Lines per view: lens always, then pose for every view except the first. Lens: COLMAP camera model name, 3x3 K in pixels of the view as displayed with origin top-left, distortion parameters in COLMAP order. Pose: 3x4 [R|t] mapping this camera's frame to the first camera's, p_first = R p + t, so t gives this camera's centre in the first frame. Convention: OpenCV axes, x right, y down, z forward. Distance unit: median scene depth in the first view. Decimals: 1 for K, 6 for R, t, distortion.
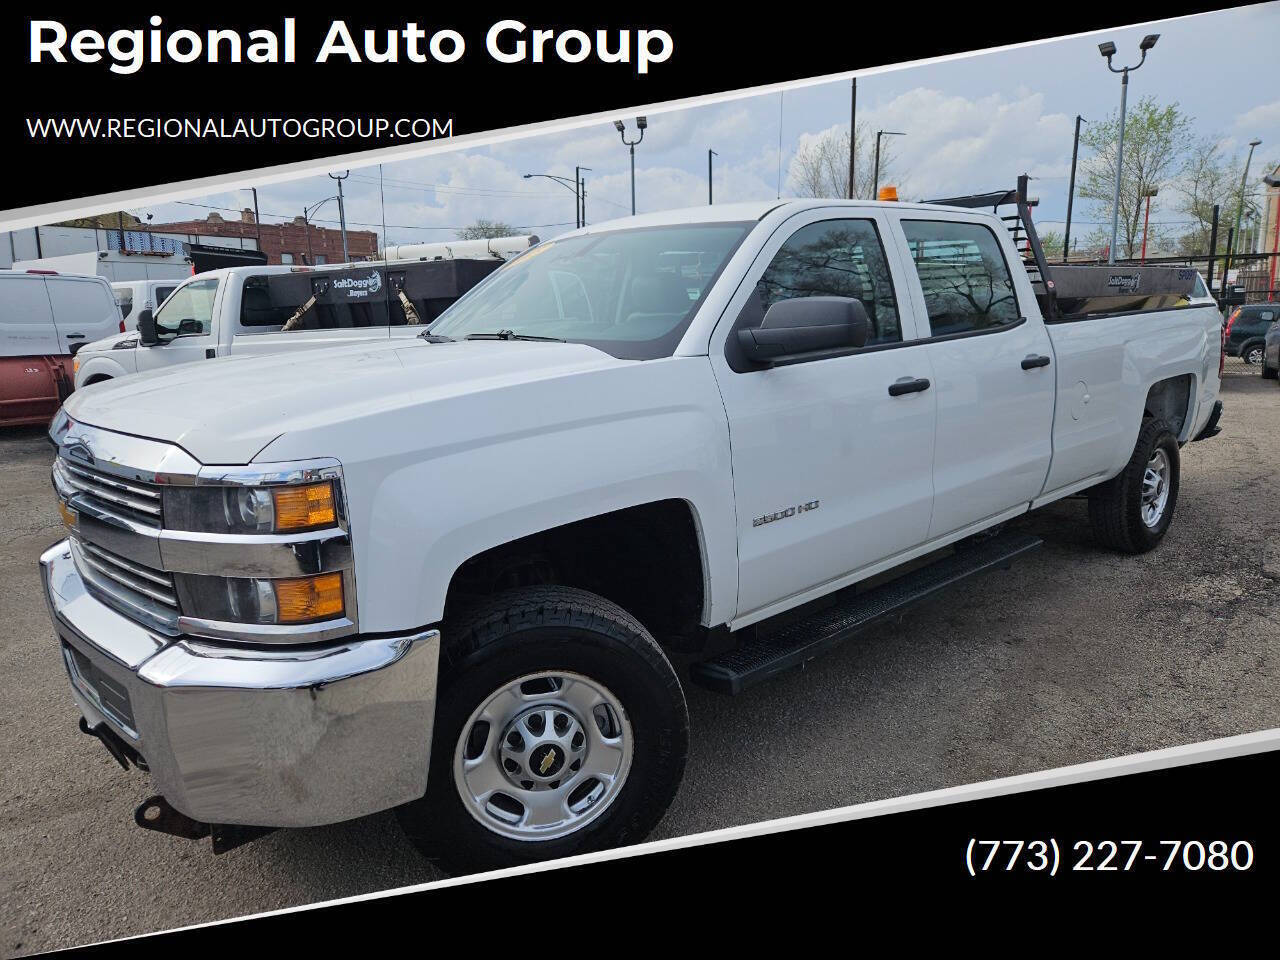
lens RADIAL K [[983.2, 0, 640.0], [0, 983.2, 480.0], [0, 0, 1]] dist [0.001762, 0.000164]
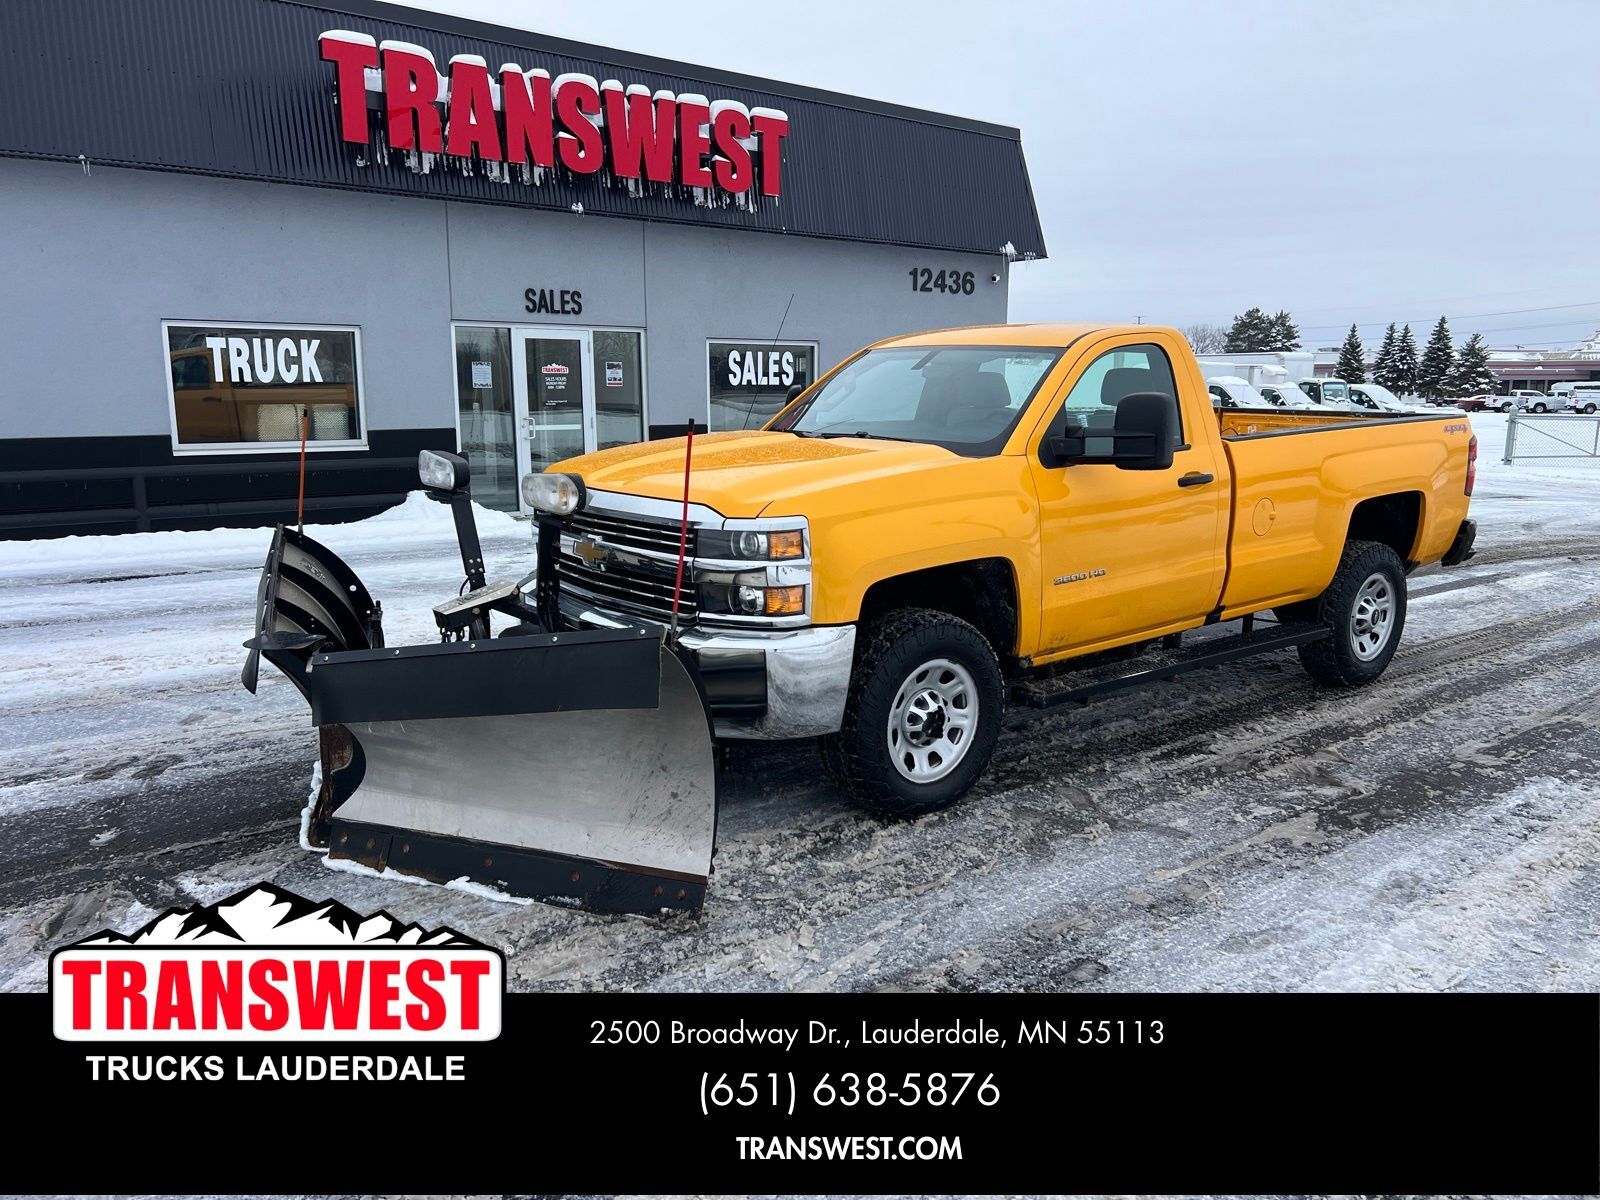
lens RADIAL K [[1229.0, 0, 800.0], [0, 1229.0, 600.0], [0, 0, 1]] dist [0.001762, 0.000164]
pose [[0.996591, 0.038305, -0.073066, -0.107169], [-0.037555, 0.999227, 0.011619, 0.062655], [0.073455, -0.008835, 0.997259, -0.695687]]
